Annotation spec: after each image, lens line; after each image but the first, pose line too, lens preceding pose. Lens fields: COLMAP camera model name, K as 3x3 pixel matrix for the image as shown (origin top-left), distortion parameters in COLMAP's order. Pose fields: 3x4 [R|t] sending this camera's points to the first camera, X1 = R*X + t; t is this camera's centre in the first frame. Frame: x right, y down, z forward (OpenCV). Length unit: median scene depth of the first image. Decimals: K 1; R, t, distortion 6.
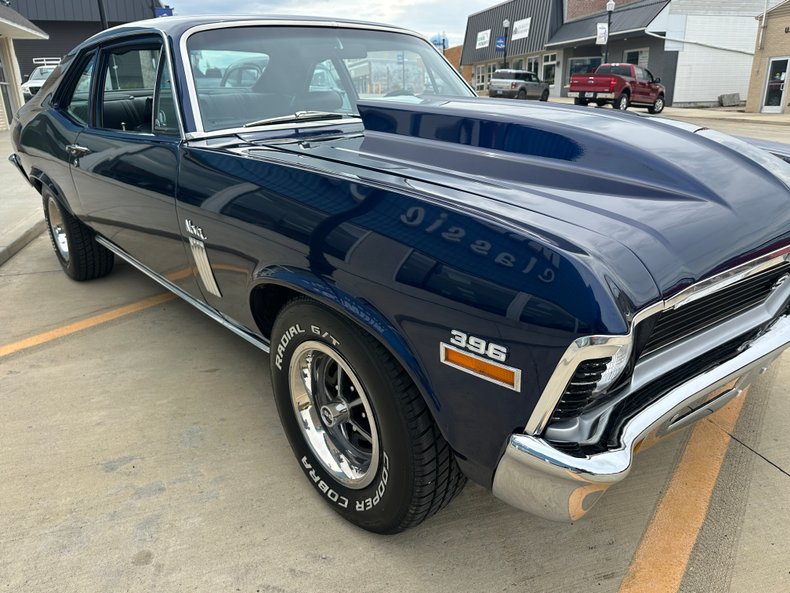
lens RADIAL K [[575.1, 0, 399.2], [0, 575.1, 291.1], [0, 0, 1]] dist [0.004047, -0.009631]
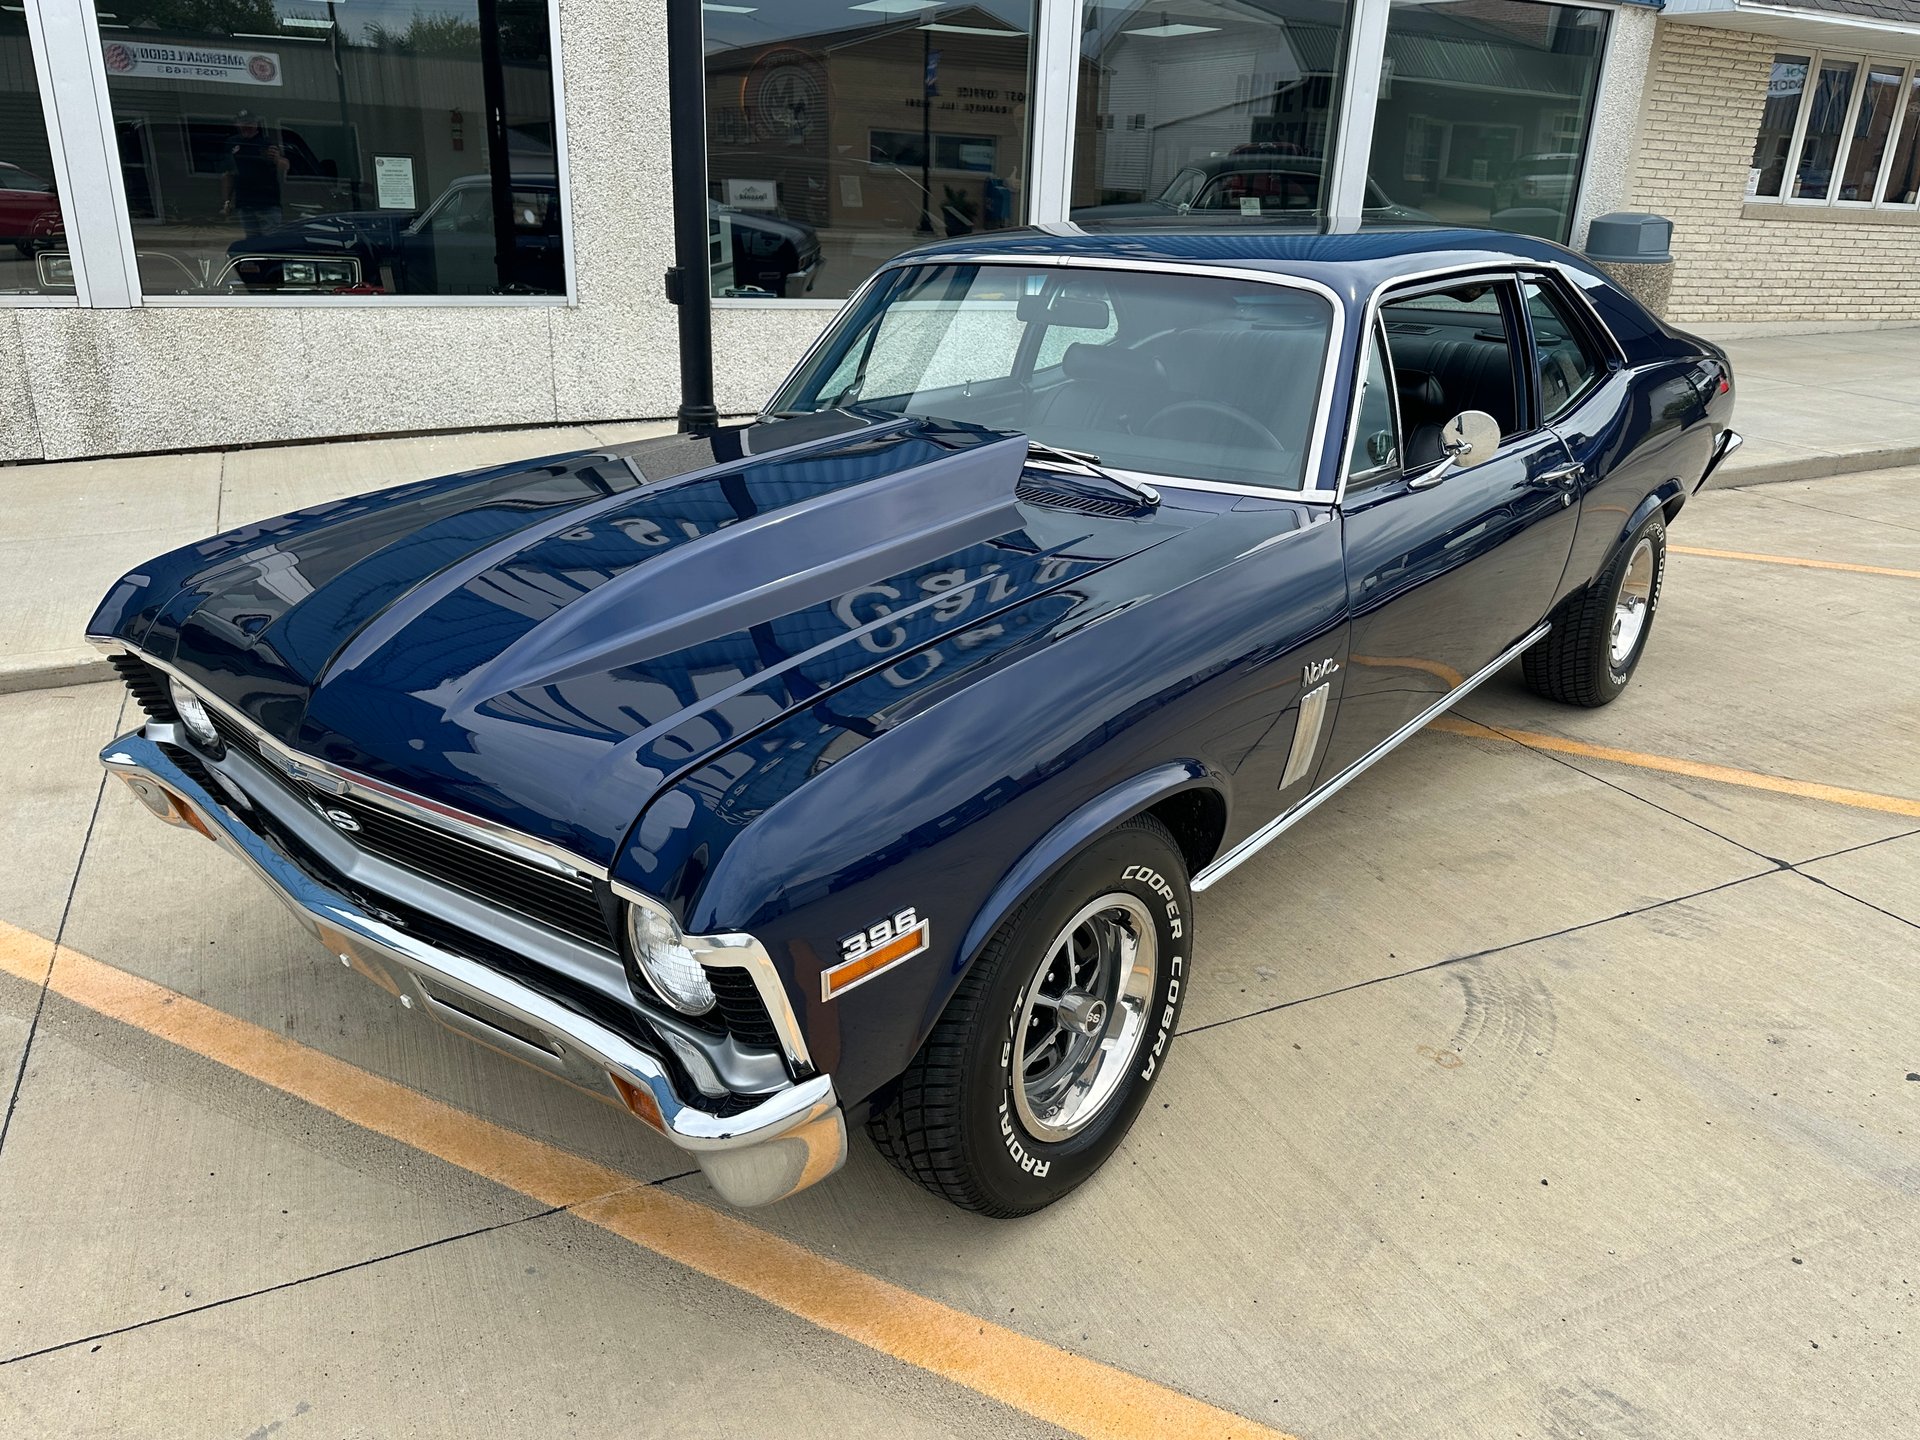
lens RADIAL K [[1388.3, 0, 969.6], [0, 1388.3, 715.3], [0, 0, 1]] dist [0.042884, -0.068809]
pose [[0.154249, 0.374981, -0.914110, 1.792848], [-0.343765, 0.887746, 0.306158, -0.681322], [0.926301, 0.267015, 0.265839, 1.048173]]
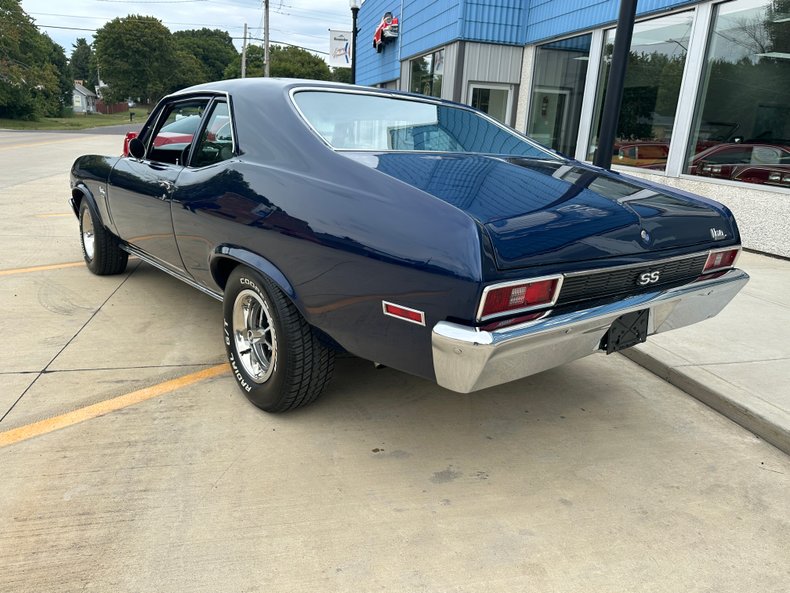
lens RADIAL K [[574.9, 0, 395.7], [0, 574.9, 294.3], [0, 0, 1]] dist [0.033562, -0.051541]
pose [[-0.998248, -0.045408, 0.037942, -0.904137], [-0.015979, 0.824243, 0.566011, -1.430798], [-0.056975, 0.564413, -0.823524, 3.975385]]
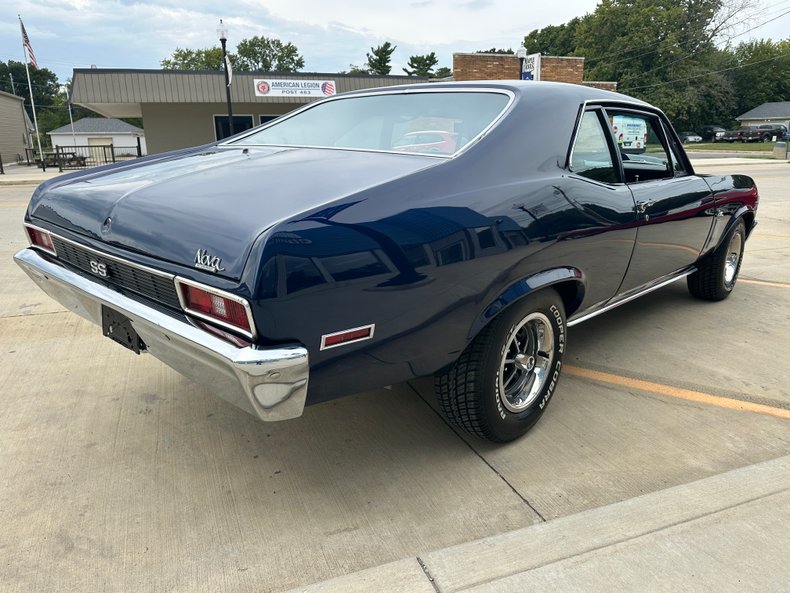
lens RADIAL K [[576.7, 0, 396.2], [0, 576.7, 293.1], [0, 0, 1]] dist [0.026265, -0.037956]
pose [[-0.090279, -0.240764, 0.966376, -2.537752], [0.329621, 0.908427, 0.257120, -0.835889], [-0.939787, 0.341750, -0.002651, 2.405629]]
